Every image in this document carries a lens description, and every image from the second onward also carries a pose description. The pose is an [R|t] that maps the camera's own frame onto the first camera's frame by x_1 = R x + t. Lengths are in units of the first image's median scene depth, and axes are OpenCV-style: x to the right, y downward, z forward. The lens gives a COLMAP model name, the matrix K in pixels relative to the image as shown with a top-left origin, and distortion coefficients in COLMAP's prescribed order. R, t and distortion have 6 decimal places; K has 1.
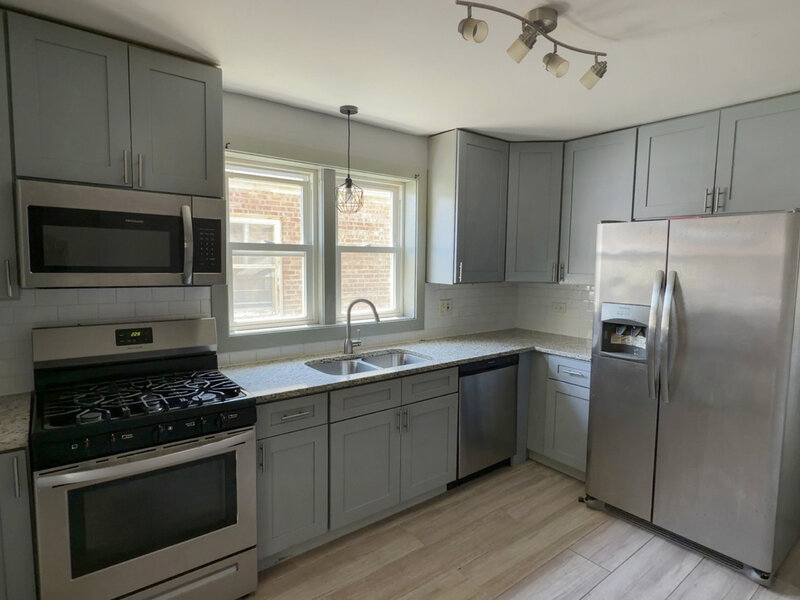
lens RADIAL K [[449.8, 0, 400.0], [0, 449.8, 300.1], [0, 0, 1]] dist [0.000093, 0.000862]
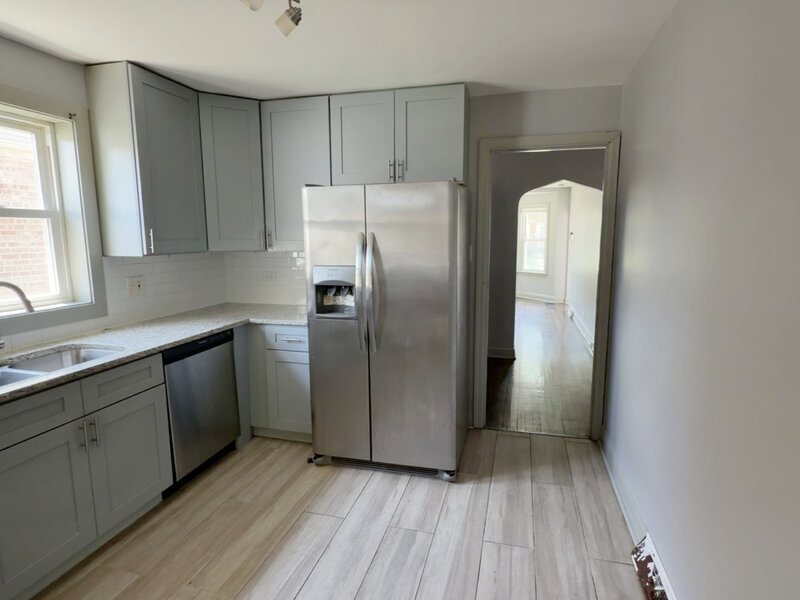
lens RADIAL K [[449.8, 0, 402.1], [0, 449.8, 299.7], [0, 0, 1]] dist [0.000093, 0.000862]
pose [[0.799908, -0.101880, 0.591411, 0.002590], [0.070285, 0.994607, 0.076273, 0.016939], [-0.595992, -0.019444, 0.802755, 0.062491]]
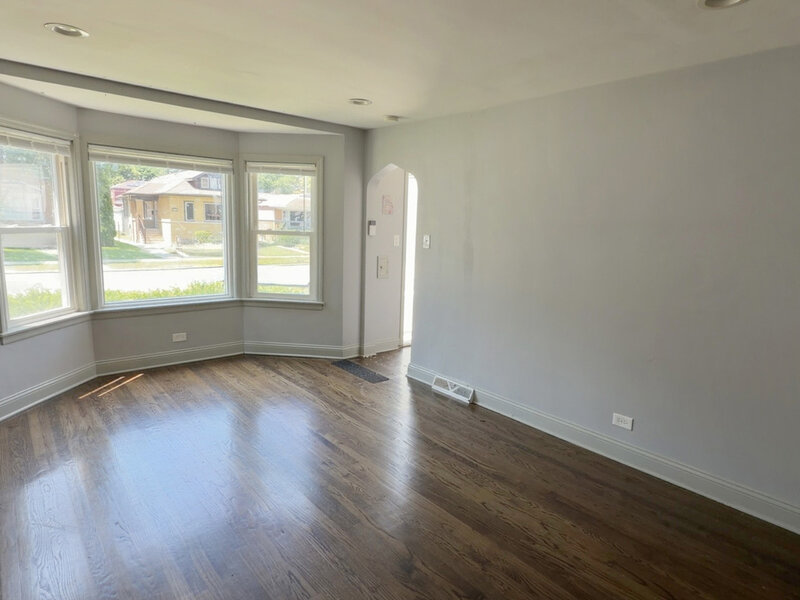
lens RADIAL K [[449.8, 0, 400.8], [0, 449.8, 297.8], [0, 0, 1]] dist [0.000093, 0.000862]
pose [[-0.048423, -0.176774, 0.983060, 1.277219], [0.051907, 0.982439, 0.179219, -0.149287], [-0.997477, 0.059706, -0.038397, 1.953605]]
